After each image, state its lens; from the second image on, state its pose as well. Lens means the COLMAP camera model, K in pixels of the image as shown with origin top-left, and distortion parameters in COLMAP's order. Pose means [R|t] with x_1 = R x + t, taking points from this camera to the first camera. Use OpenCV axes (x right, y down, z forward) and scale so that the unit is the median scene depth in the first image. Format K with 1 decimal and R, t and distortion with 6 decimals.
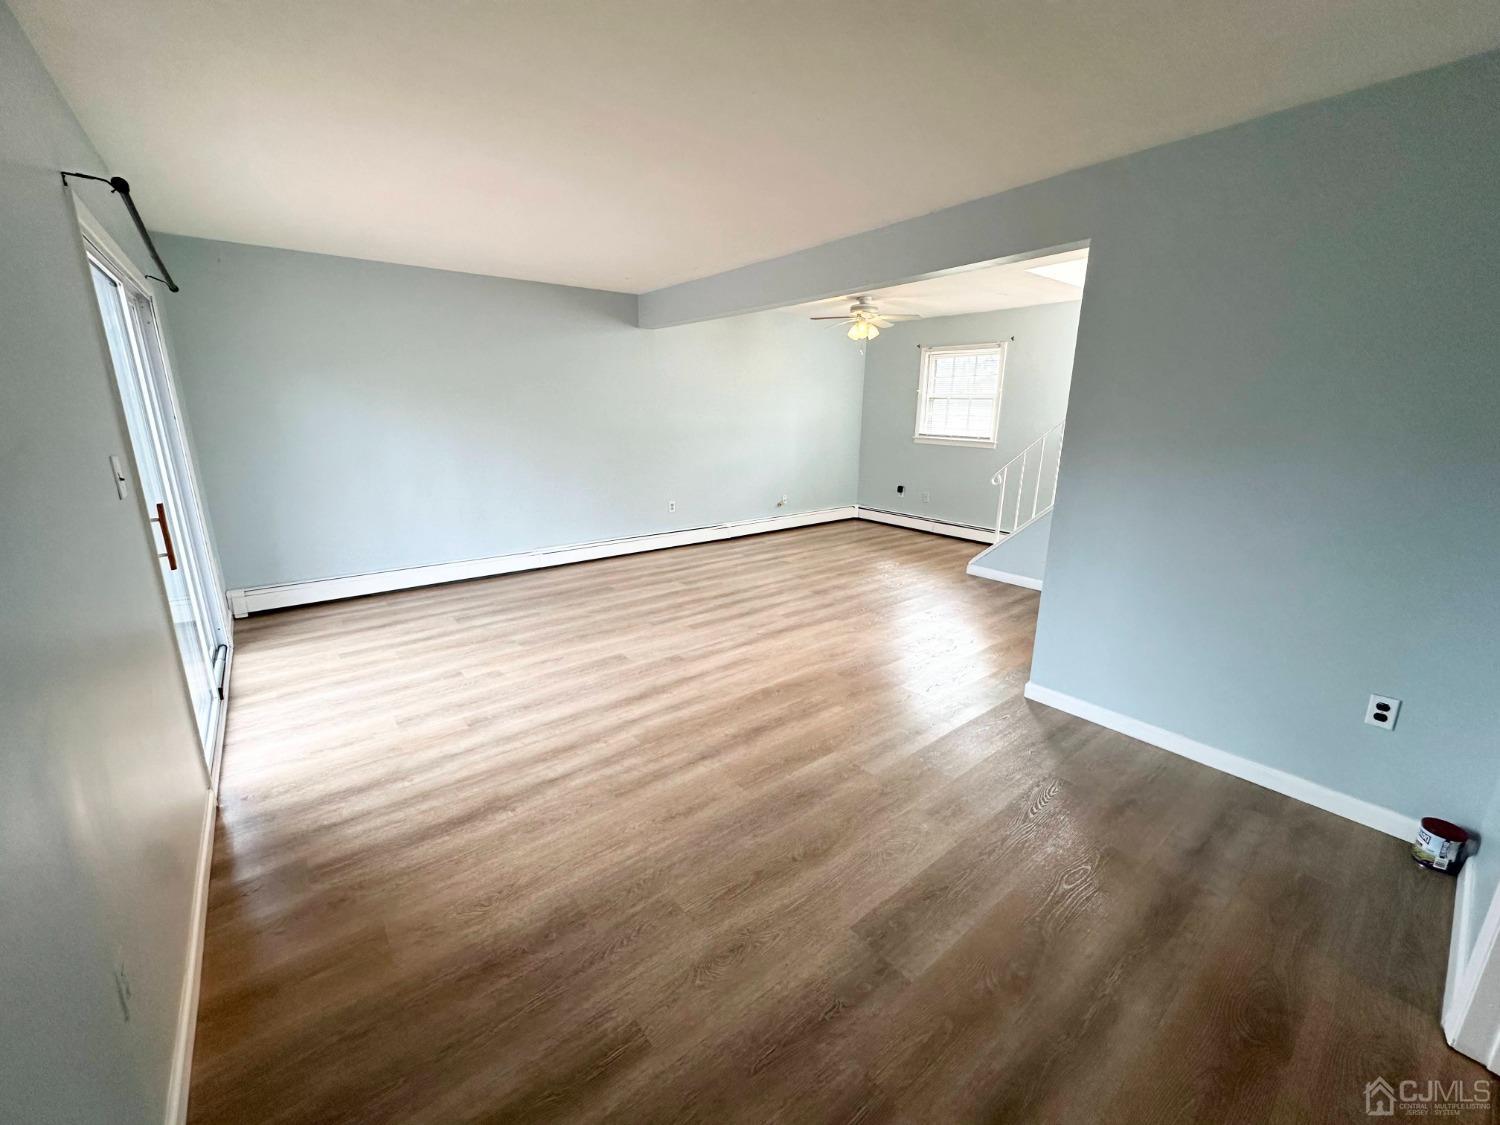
lens RADIAL K [[599.7, 0, 749.3], [0, 599.7, 559.9], [0, 0, 1]] dist [-0.001326, -0.000158]
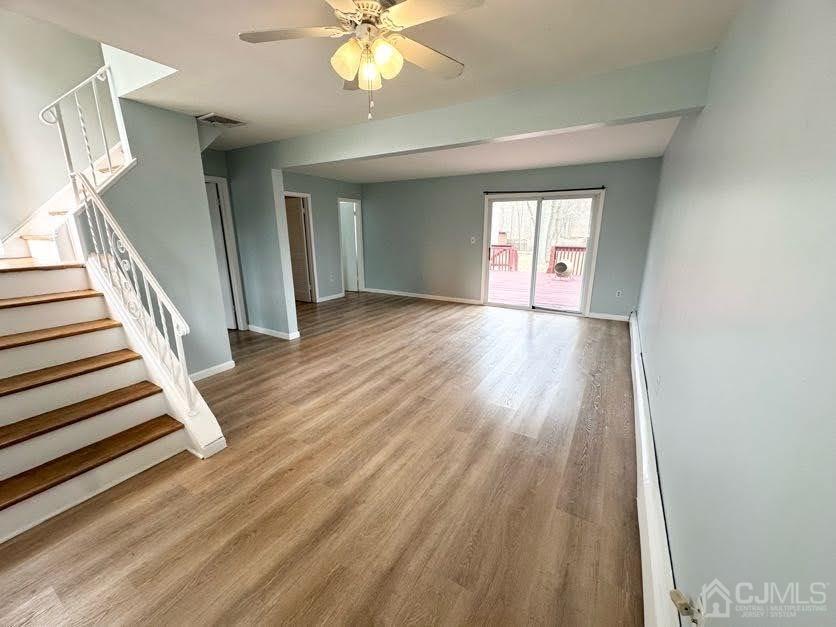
lens RADIAL K [[334.2, 0, 416.6], [0, 334.2, 311.9], [0, 0, 1]] dist [-0.001326, -0.000158]
pose [[-0.938112, 0.083214, -0.336186, 0.574112], [-0.086100, 0.884192, 0.459119, -0.754494], [0.335458, 0.459651, -0.822307, 2.922565]]
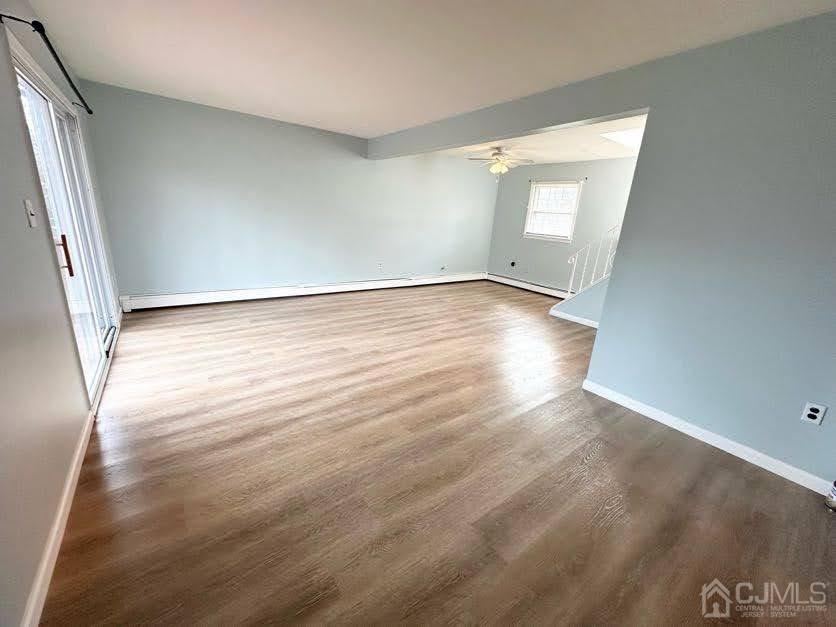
lens RADIAL K [[334.2, 0, 418.2], [0, 334.2, 313.4], [0, 0, 1]] dist [-0.001326, -0.000158]
pose [[0.997792, 0.065410, -0.011530, 0.000741], [-0.064961, 0.997245, 0.035804, 0.020068], [0.013840, -0.034976, 0.999292, 0.086429]]
